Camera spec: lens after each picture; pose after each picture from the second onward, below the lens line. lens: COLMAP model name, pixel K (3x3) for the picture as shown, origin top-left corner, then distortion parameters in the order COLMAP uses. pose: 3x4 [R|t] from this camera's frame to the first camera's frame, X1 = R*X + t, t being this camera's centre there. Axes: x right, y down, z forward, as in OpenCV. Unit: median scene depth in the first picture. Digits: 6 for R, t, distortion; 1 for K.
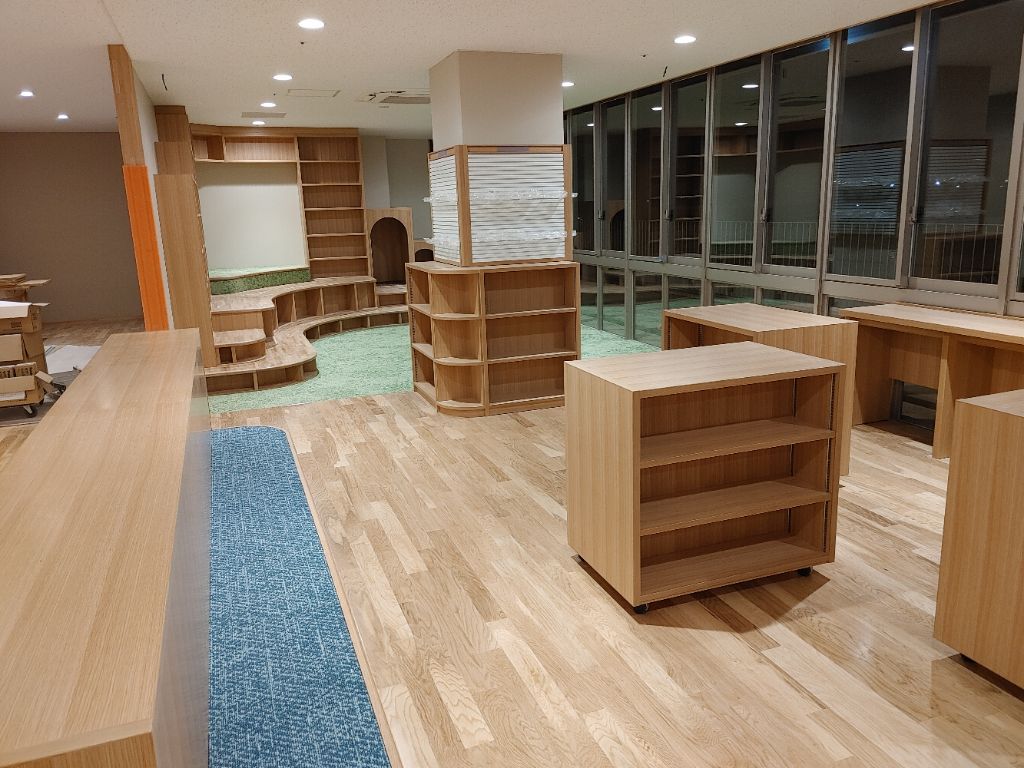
lens RADIAL K [[785.0, 0, 512.3], [0, 785.0, 383.9], [0, 0, 1]] dist [0.008635, -0.007787]
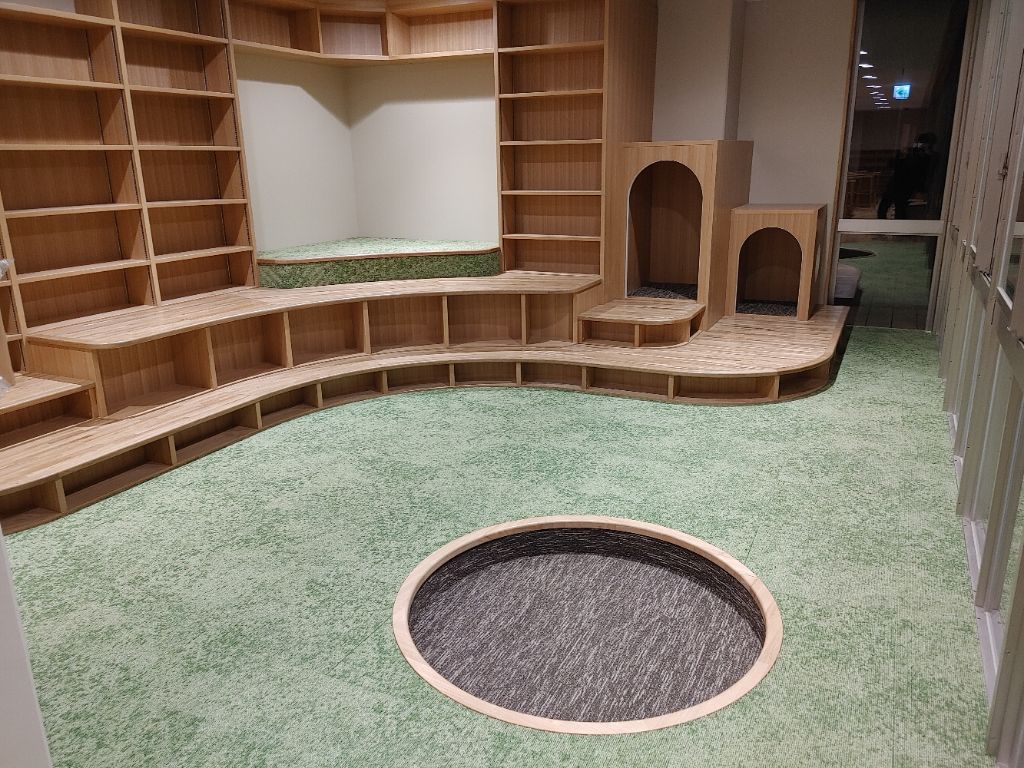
lens RADIAL K [[785.0, 0, 513.2], [0, 785.0, 387.9], [0, 0, 1]] dist [0.008635, -0.007787]
pose [[0.692917, 0.221371, -0.686192, 0.152172], [-0.161079, 0.975175, 0.151942, -0.139625], [0.702794, 0.005248, 0.711375, 0.613928]]
